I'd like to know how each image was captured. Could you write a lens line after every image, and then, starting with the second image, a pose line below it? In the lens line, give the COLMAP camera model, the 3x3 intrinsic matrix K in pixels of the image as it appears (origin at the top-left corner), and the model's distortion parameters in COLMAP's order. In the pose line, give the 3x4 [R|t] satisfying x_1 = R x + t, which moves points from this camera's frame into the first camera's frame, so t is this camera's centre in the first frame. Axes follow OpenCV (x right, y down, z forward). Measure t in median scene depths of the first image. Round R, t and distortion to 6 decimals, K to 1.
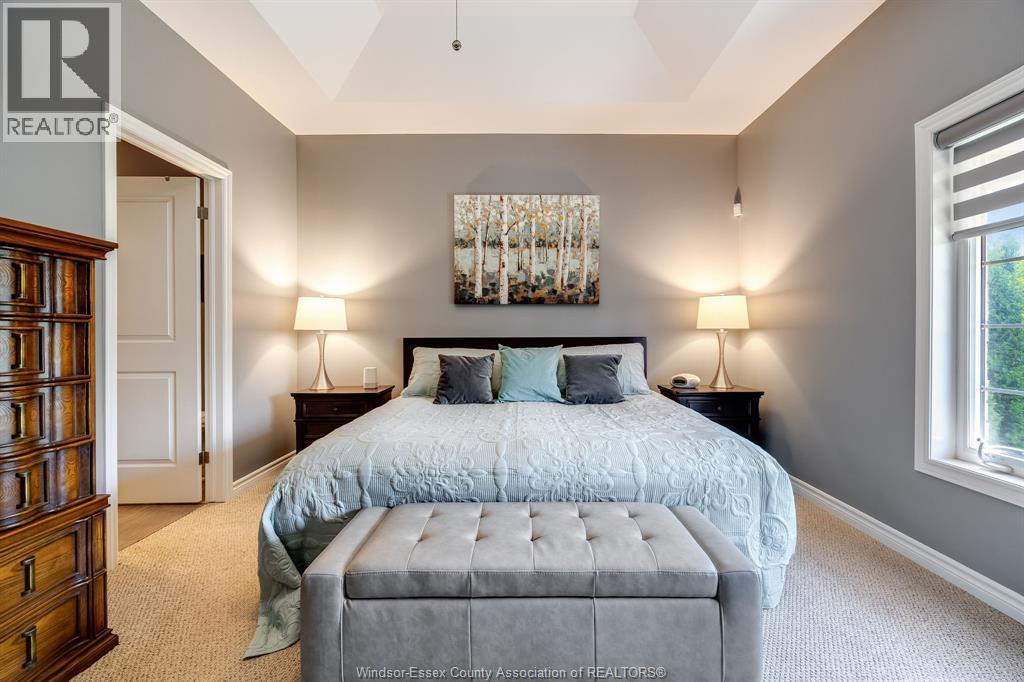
lens RADIAL K [[466.5, 0, 508.9], [0, 466.5, 333.9], [0, 0, 1]] dist [-0.005038, 0.002634]
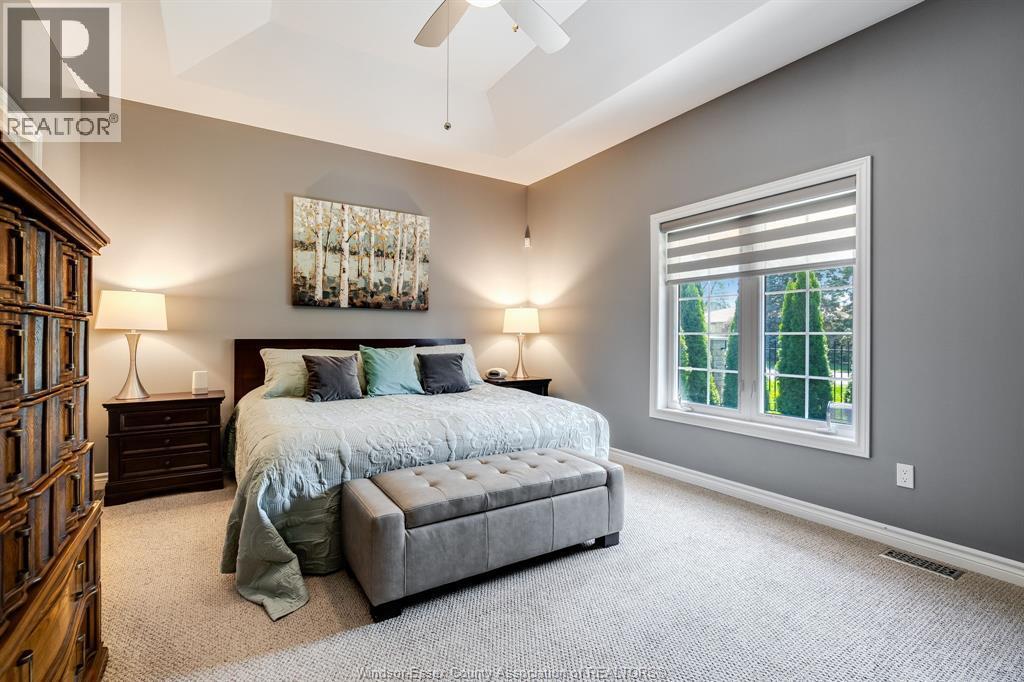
lens RADIAL K [[466.5, 0, 514.0], [0, 466.5, 335.5], [0, 0, 1]] dist [-0.005038, 0.002634]
pose [[0.846406, 0.007002, 0.532491, -0.305151], [-0.006327, 0.999975, -0.003092, 0.000723], [-0.532500, -0.000752, 0.846430, -0.122468]]
